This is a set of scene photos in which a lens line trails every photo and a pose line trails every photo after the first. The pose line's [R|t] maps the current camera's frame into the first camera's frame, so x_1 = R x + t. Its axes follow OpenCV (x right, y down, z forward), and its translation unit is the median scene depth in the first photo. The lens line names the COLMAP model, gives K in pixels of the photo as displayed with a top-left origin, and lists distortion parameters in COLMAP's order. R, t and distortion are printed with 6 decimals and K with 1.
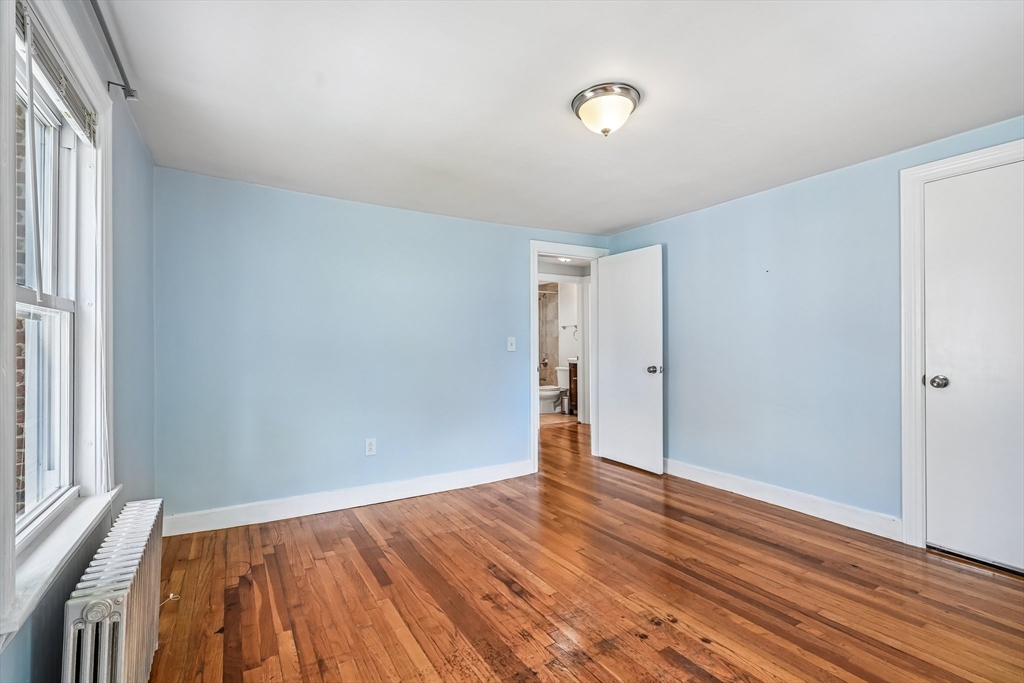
lens RADIAL K [[479.6, 0, 507.6], [0, 479.6, 343.0], [0, 0, 1]] dist [0.000842, 0.000298]
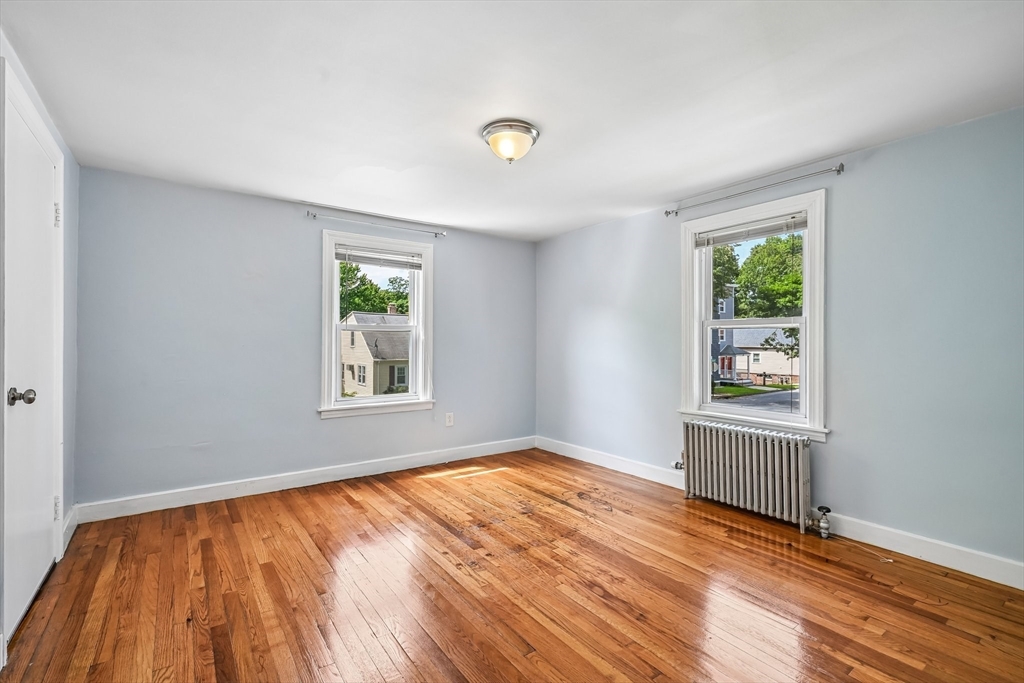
lens RADIAL K [[473.4, 0, 528.3], [0, 473.4, 341.7], [0, 0, 1]] dist [0.002295, 0.000462]
pose [[-0.993450, 0.004705, -0.114167, 0.240528], [0.005091, 0.999982, -0.003091, 0.007208], [0.114150, -0.003652, -0.993457, 1.758314]]
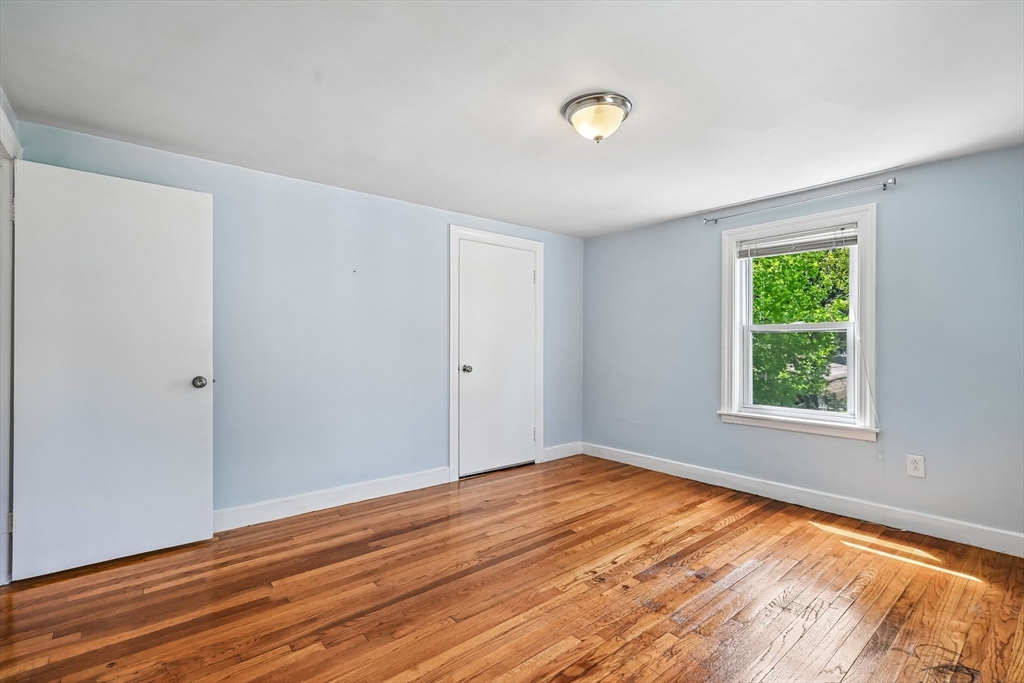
lens RADIAL K [[464.4, 0, 504.8], [0, 464.4, 344.4], [0, 0, 1]] dist [-0.001249, 0.000233]
pose [[-0.154524, 0.007973, 0.987957, -0.610795], [-0.002735, 0.999960, -0.008497, 0.013377], [-0.987985, -0.004015, -0.154496, 1.104592]]
